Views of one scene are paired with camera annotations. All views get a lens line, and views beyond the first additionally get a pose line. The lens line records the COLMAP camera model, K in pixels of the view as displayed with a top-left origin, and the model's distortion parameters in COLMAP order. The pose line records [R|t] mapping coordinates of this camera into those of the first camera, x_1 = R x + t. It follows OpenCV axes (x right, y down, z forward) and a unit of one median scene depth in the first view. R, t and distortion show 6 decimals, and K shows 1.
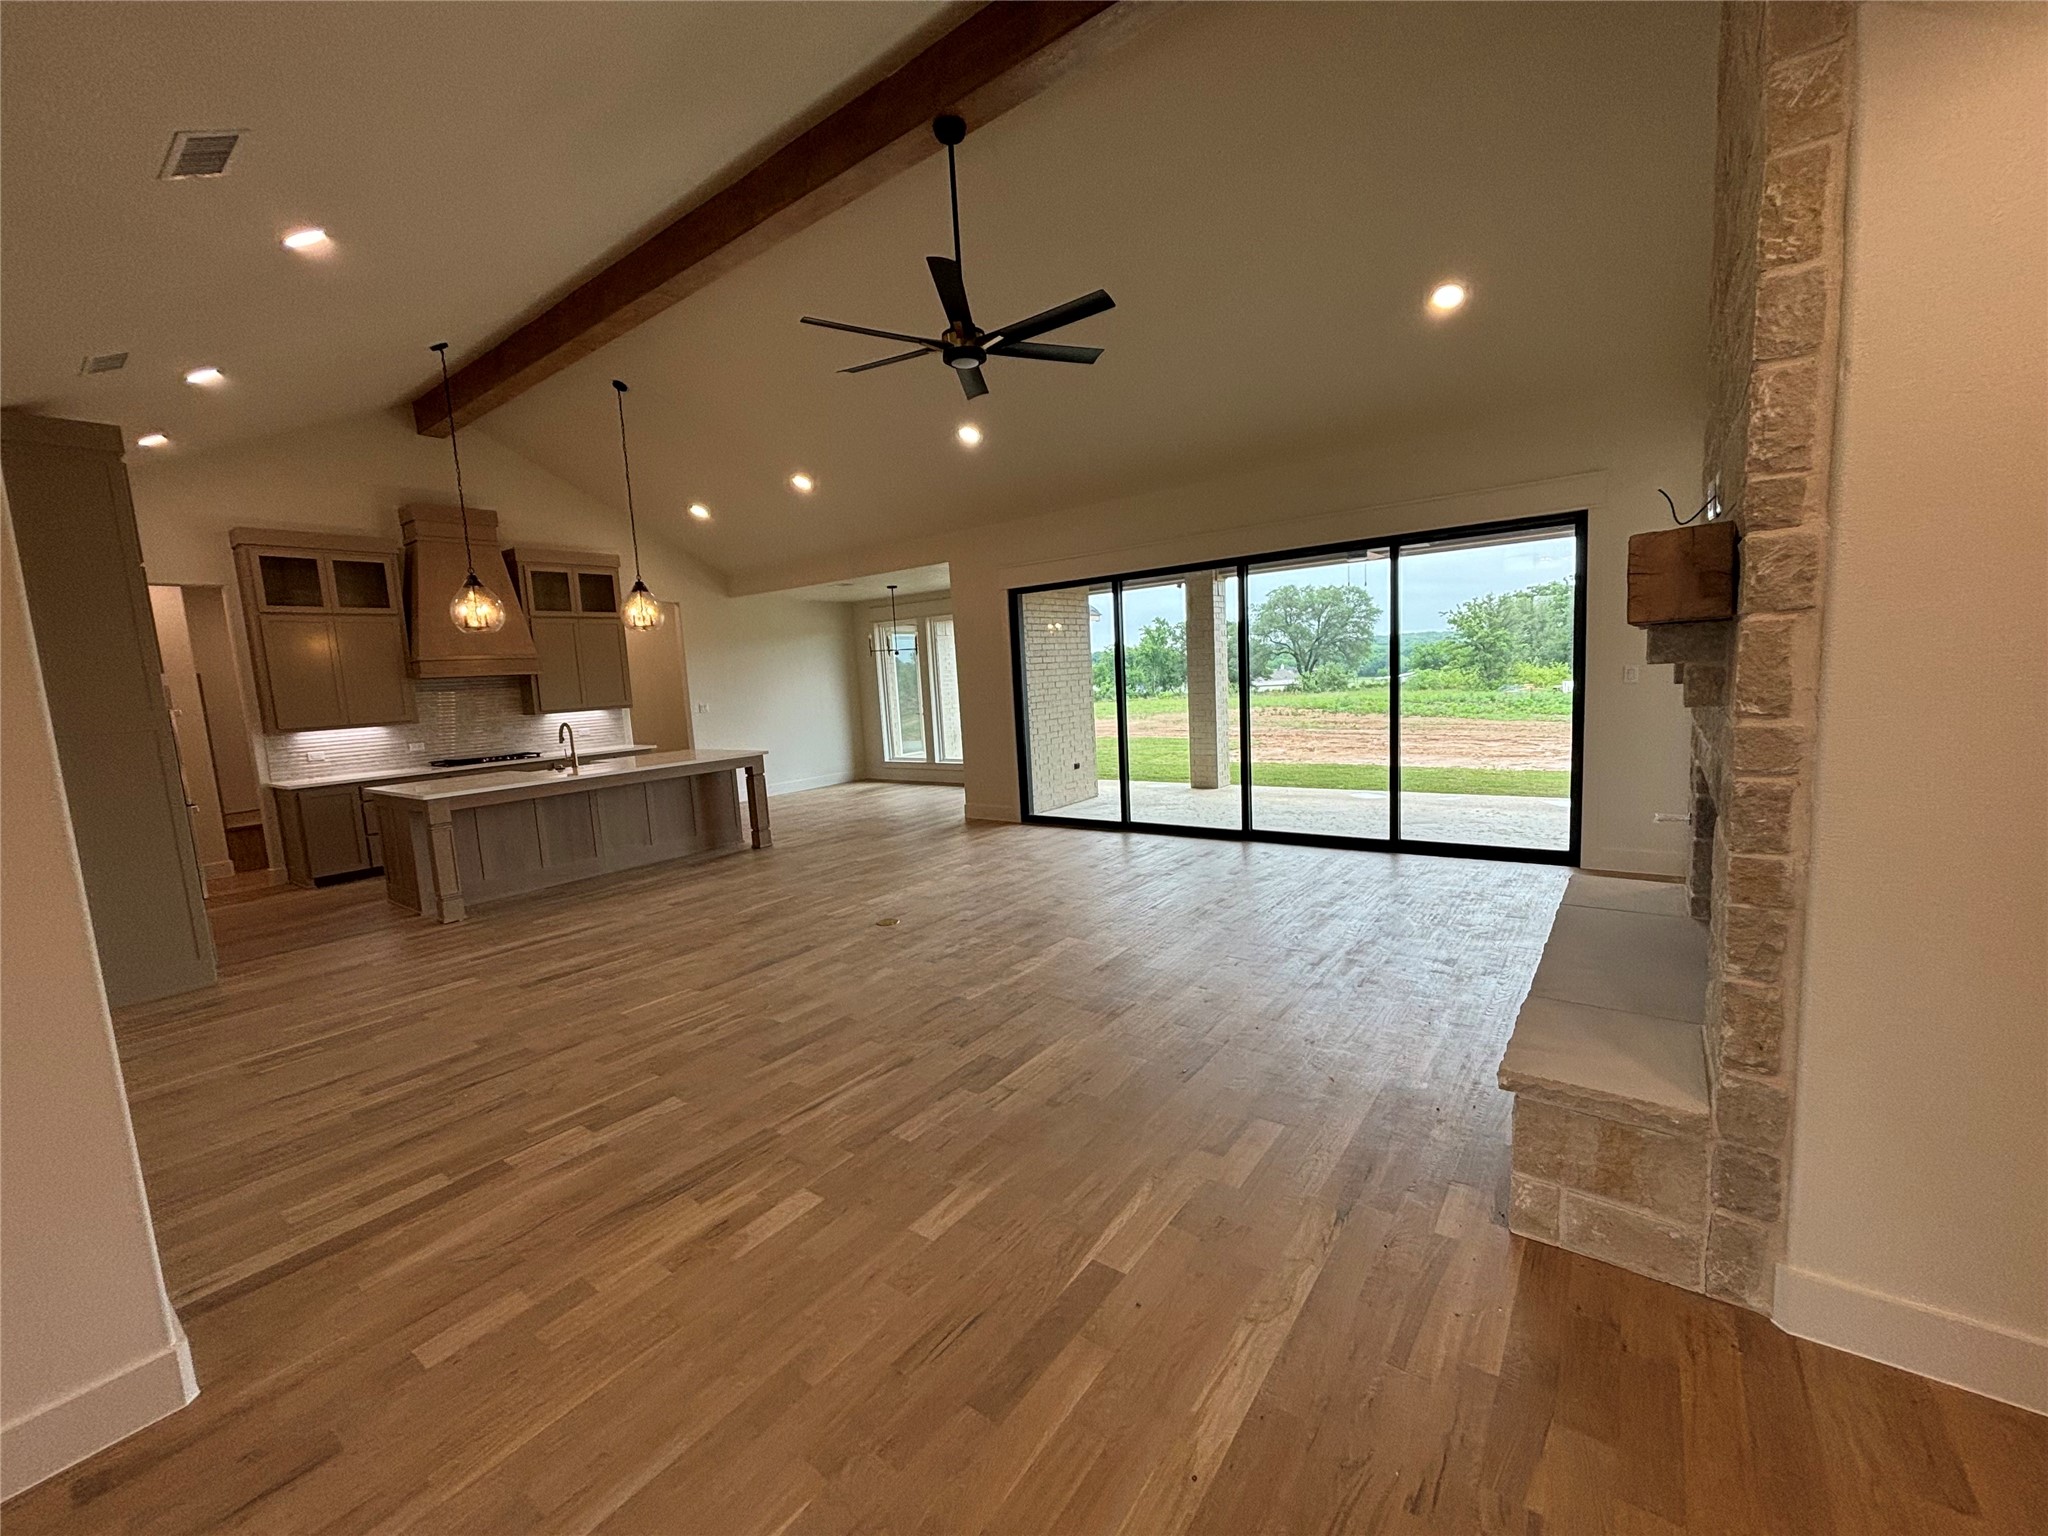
lens RADIAL K [[822.3, 0, 1026.1], [0, 822.3, 771.9], [0, 0, 1]] dist [0.002600, 0.000097]
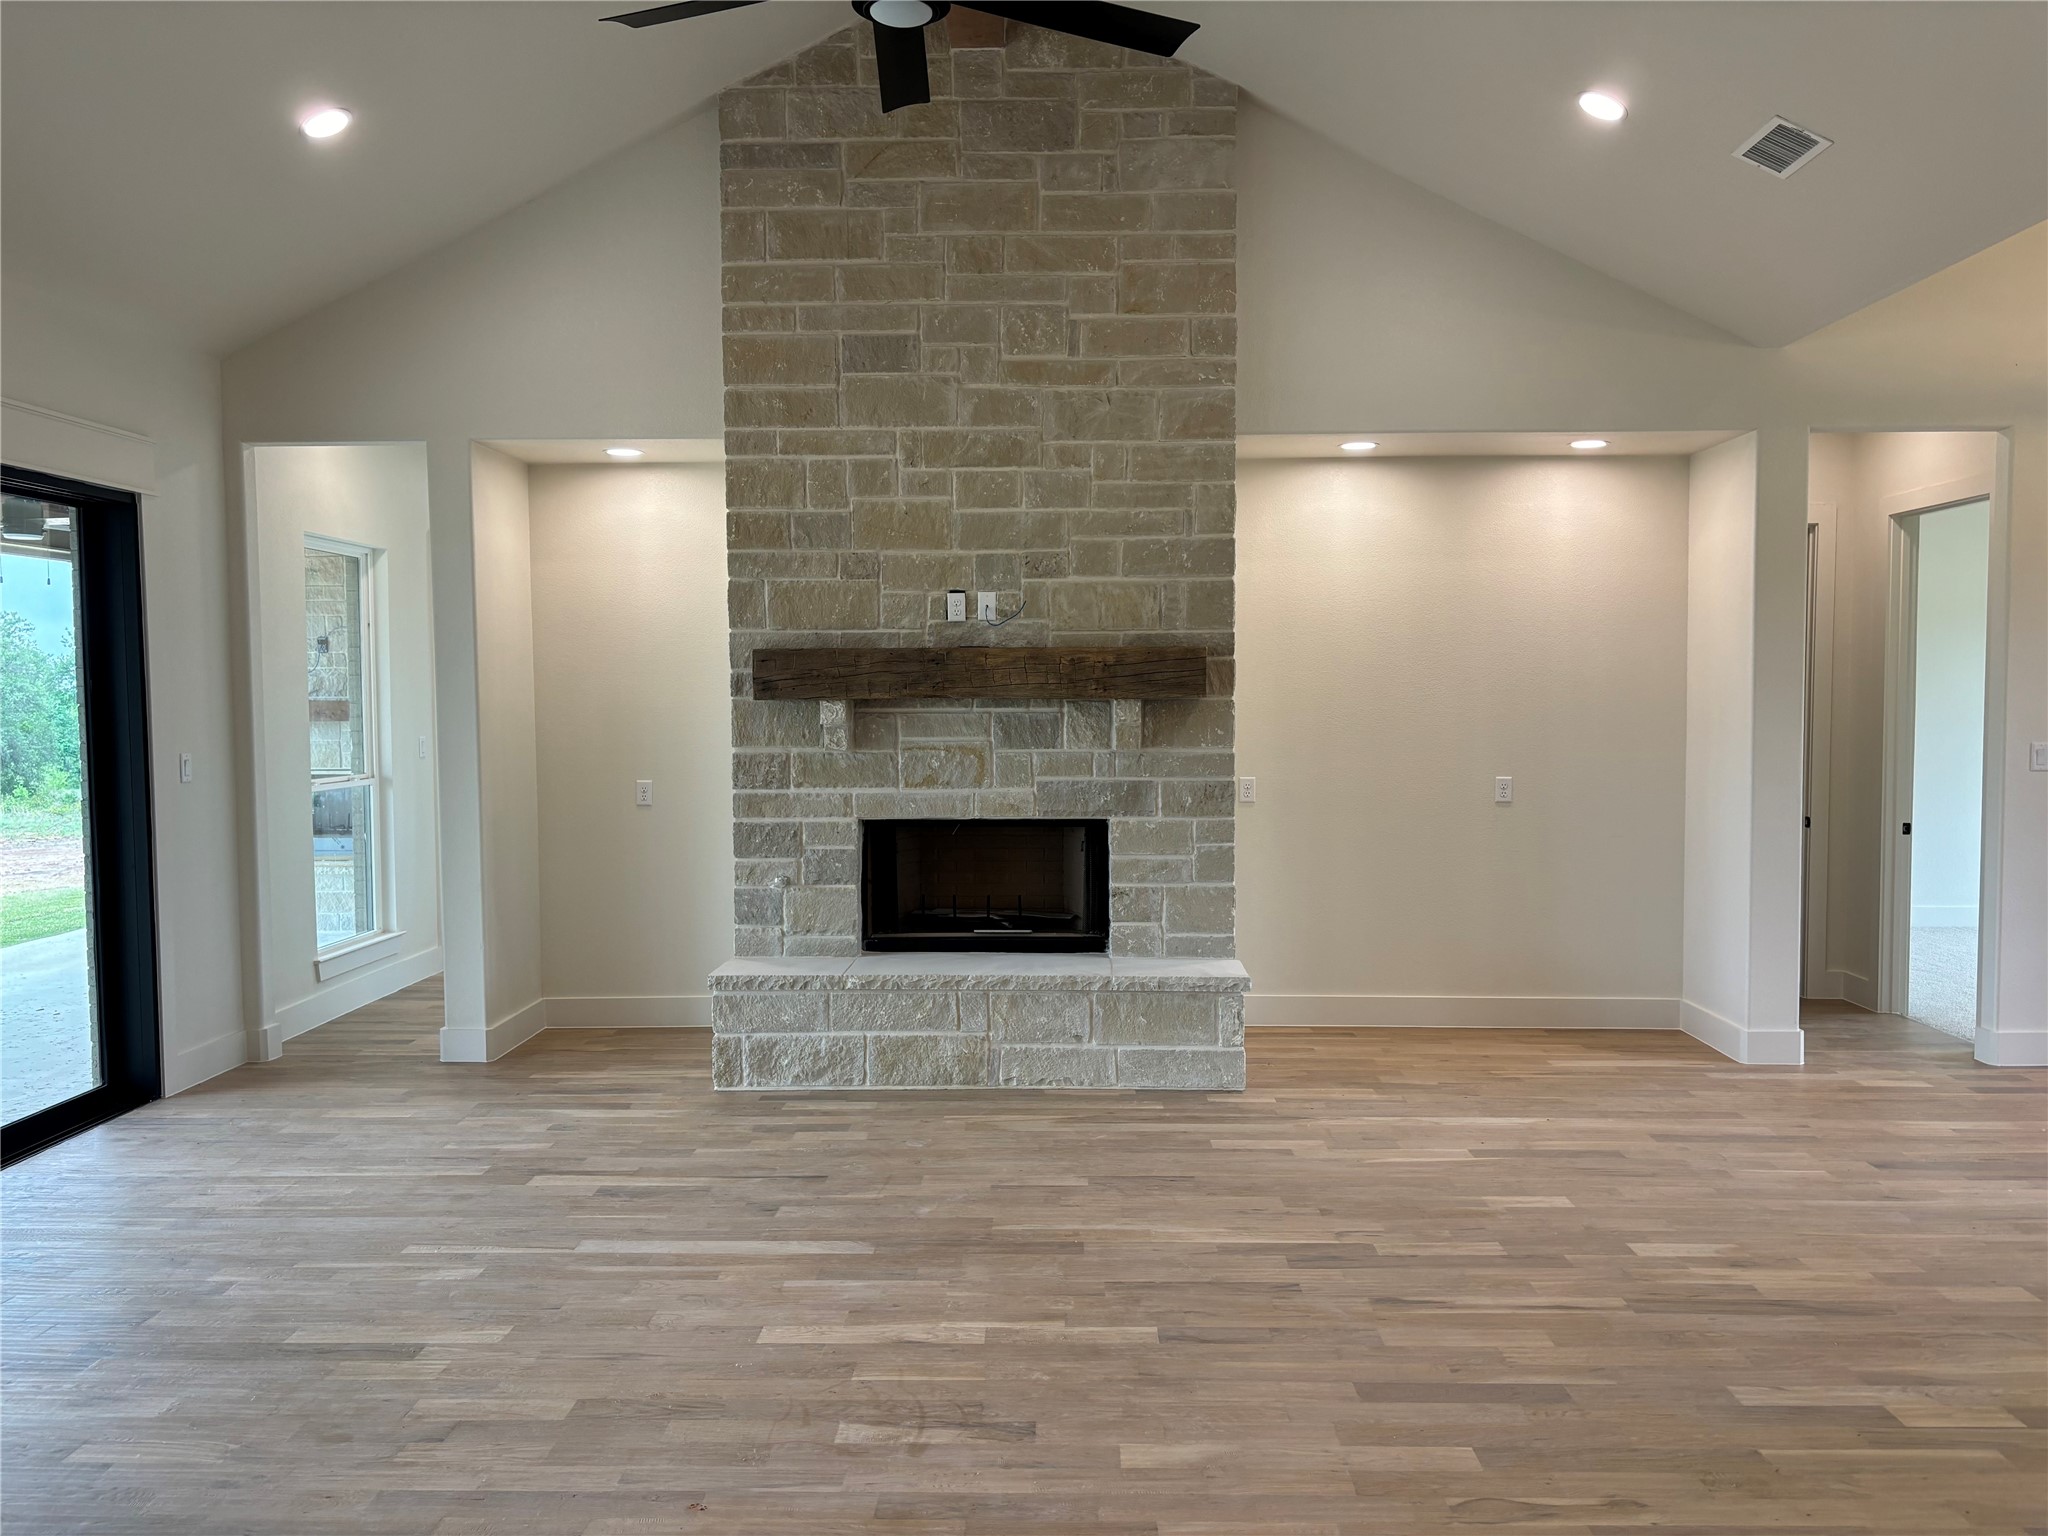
lens RADIAL K [[1548.4, 0, 1029.4], [0, 1548.4, 769.3], [0, 0, 1]] dist [0.089727, -0.006181]
pose [[-0.577612, 0.011578, 0.816229, -1.119586], [0.130069, 0.988430, 0.078023, -0.224409], [-0.805883, 0.151233, -0.572435, 2.087272]]
